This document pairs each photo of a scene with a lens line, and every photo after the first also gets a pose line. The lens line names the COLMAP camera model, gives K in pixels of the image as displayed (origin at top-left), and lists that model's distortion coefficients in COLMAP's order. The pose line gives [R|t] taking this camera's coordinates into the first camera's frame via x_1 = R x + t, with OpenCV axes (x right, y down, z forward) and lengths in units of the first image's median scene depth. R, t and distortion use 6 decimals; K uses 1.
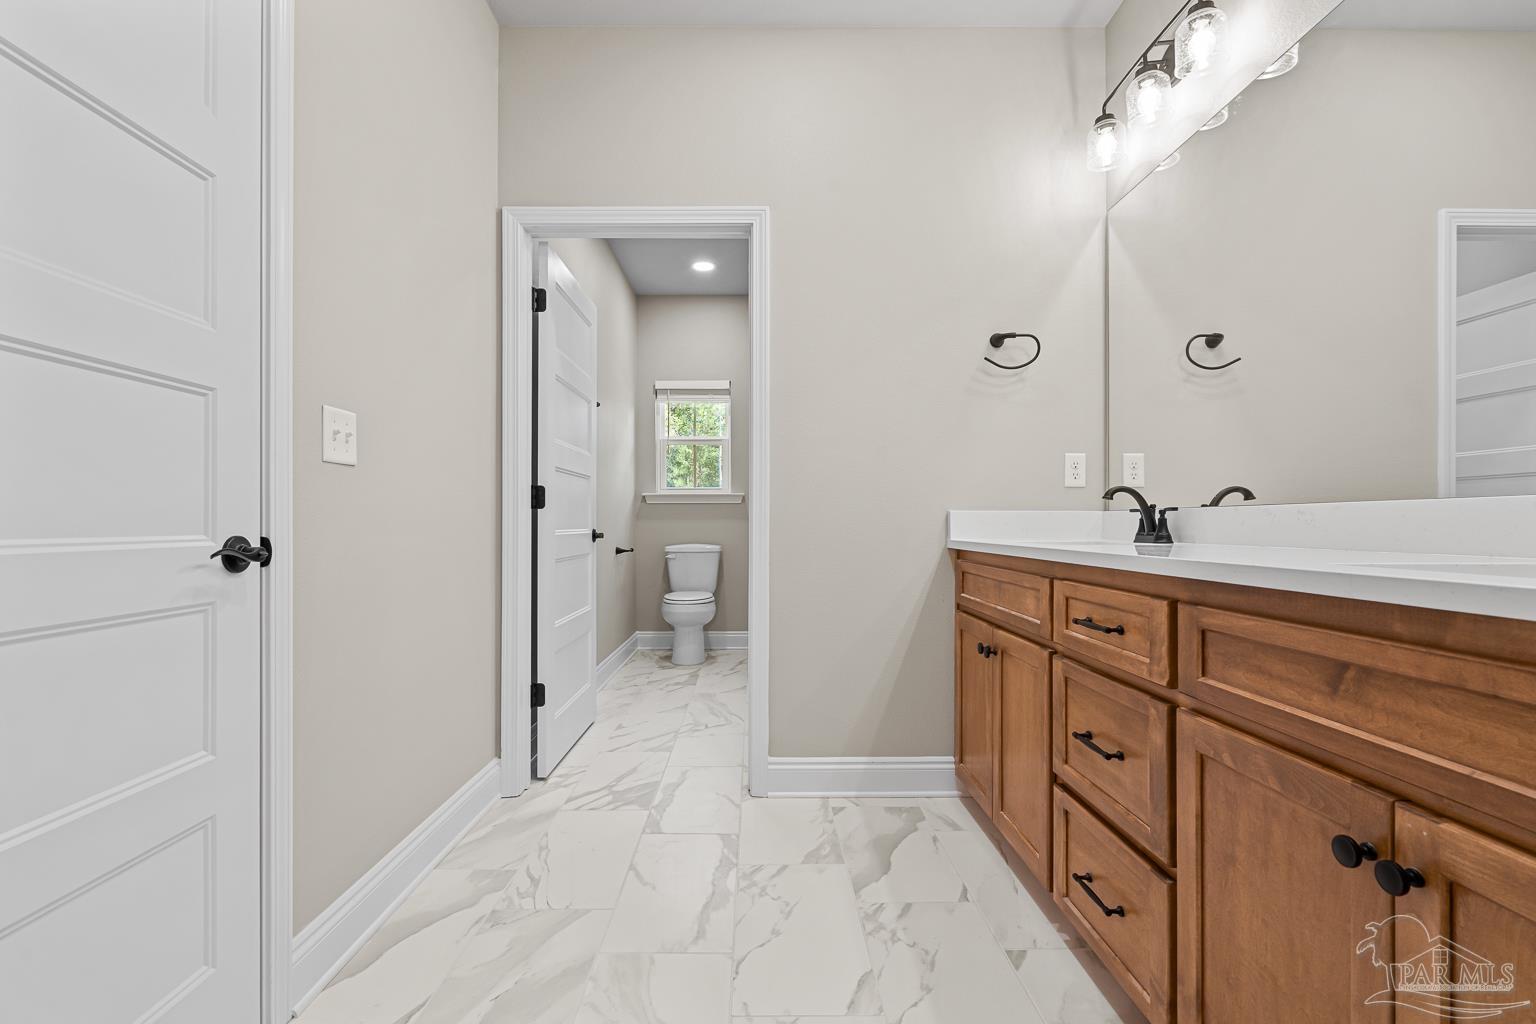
lens RADIAL K [[657.7, 0, 758.9], [0, 657.7, 520.8], [0, 0, 1]] dist [0.000543, 0.000365]
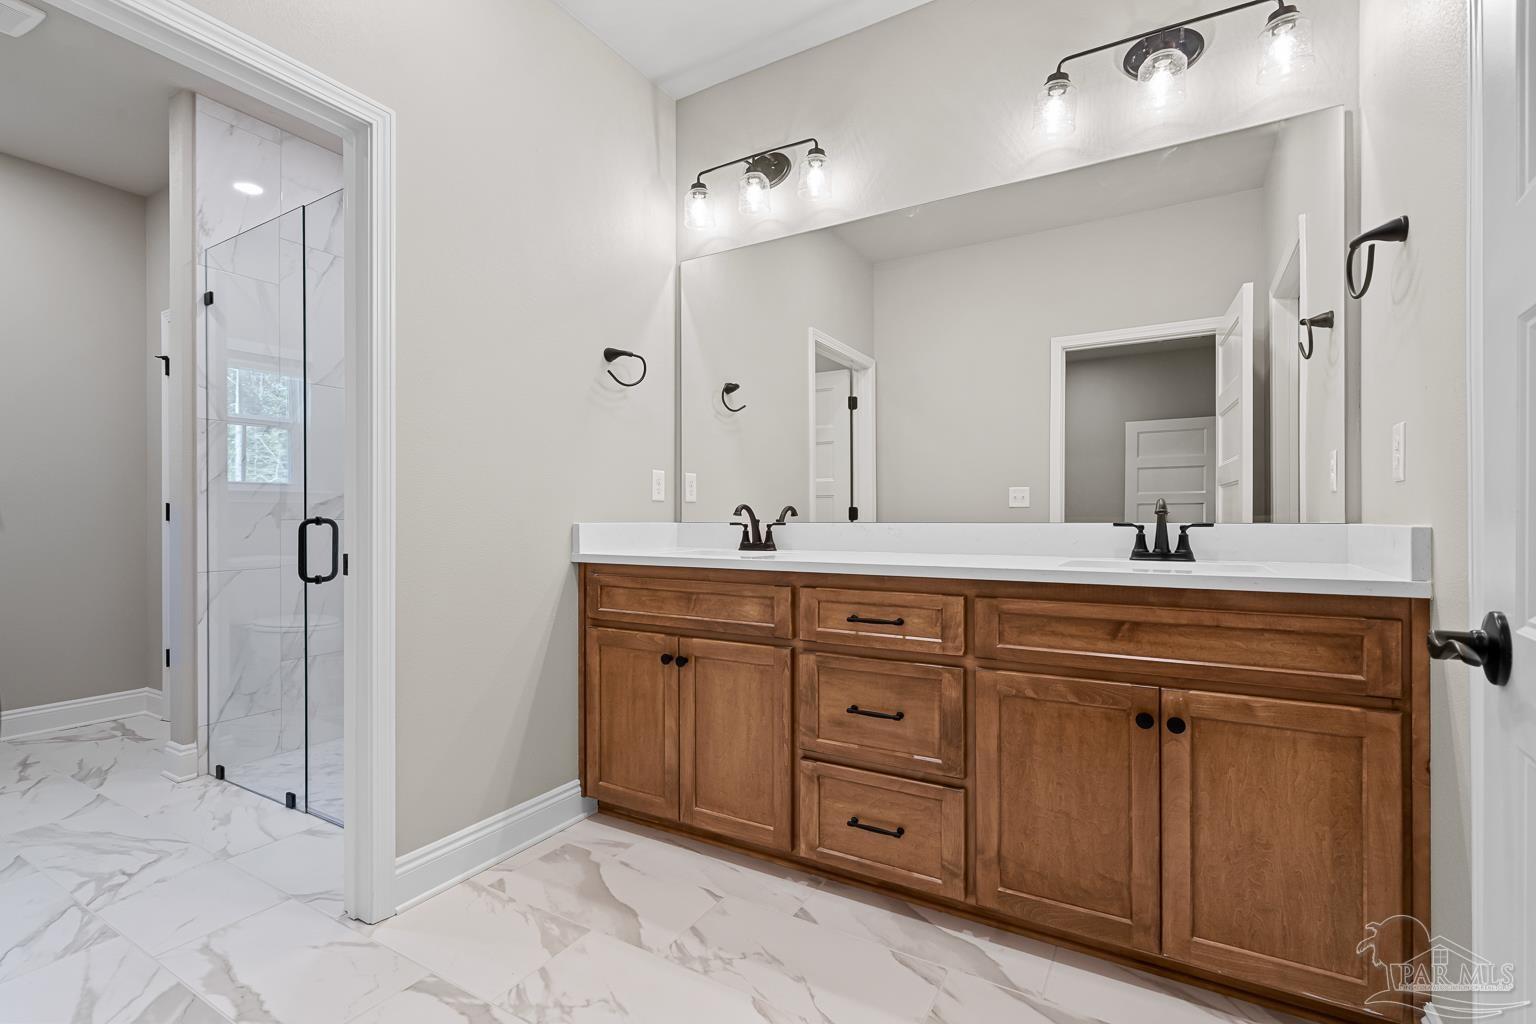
lens RADIAL K [[675.4, 0, 728.7], [0, 675.4, 516.9], [0, 0, 1]] dist [-0.003712, 0.000398]
pose [[0.553736, 0.002715, 0.832688, -1.022346], [-0.001598, 0.999996, -0.002197, -0.055650], [-0.832691, -0.000114, 0.553738, 0.686935]]
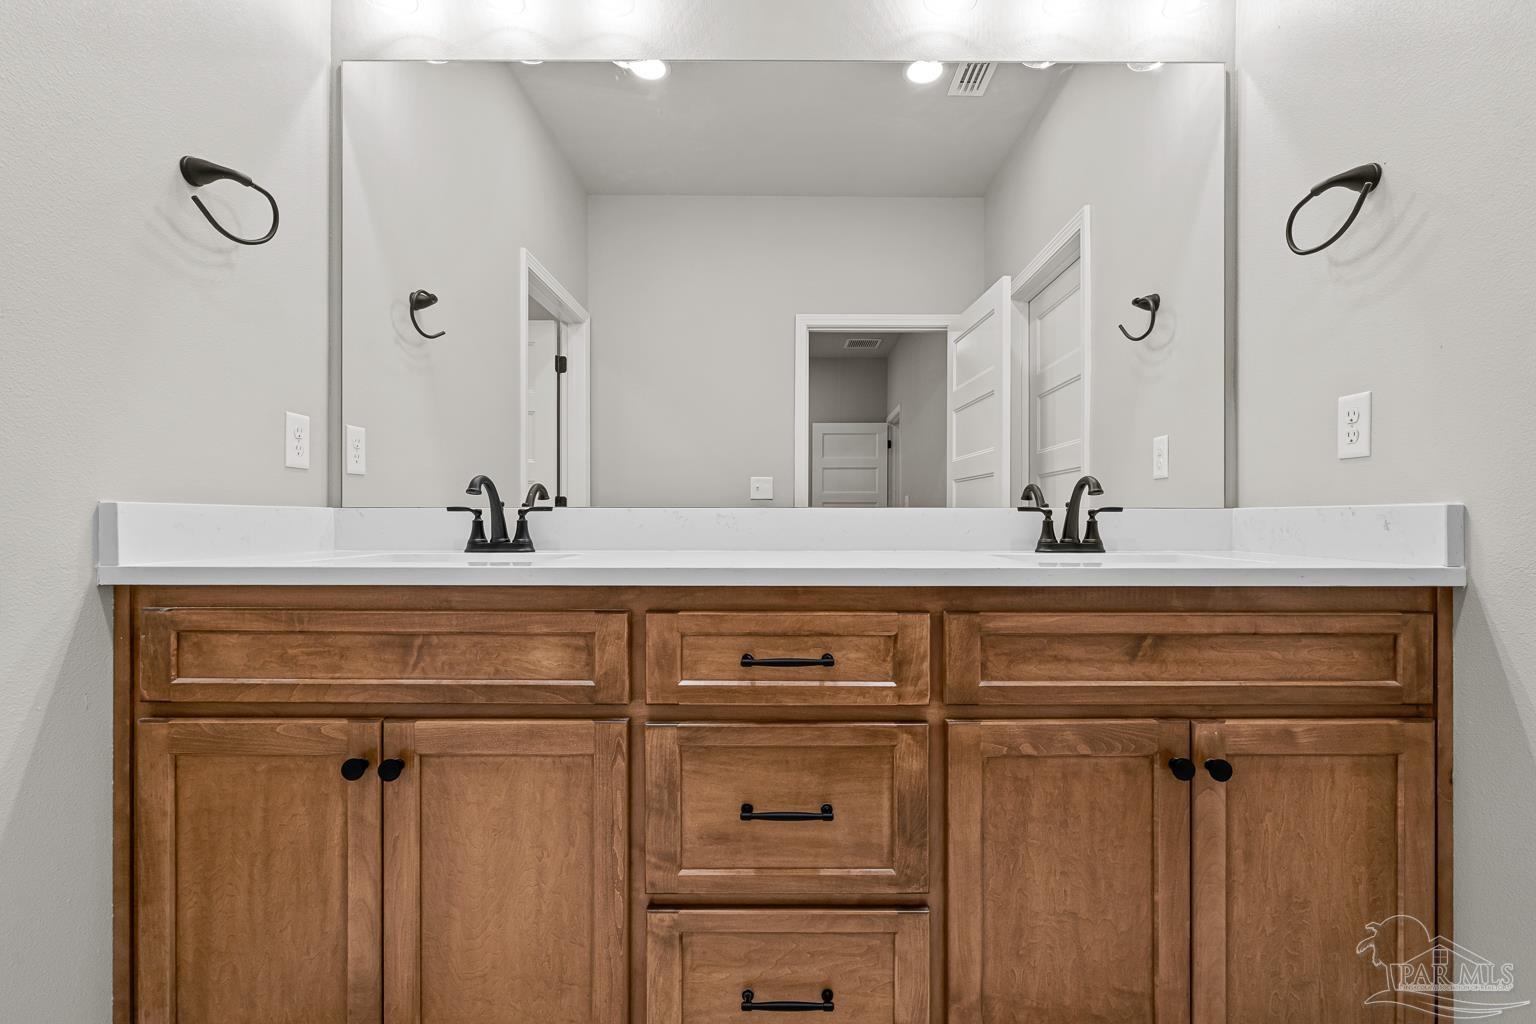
lens RADIAL K [[697.6, 0, 760.7], [0, 697.6, 516.7], [0, 0, 1]] dist [-0.004044, 0.001138]
pose [[0.020830, 0.004334, 0.999774, -0.437934], [-0.005581, 0.999976, -0.004218, -0.012801], [-0.999767, -0.005491, 0.020854, 1.384157]]
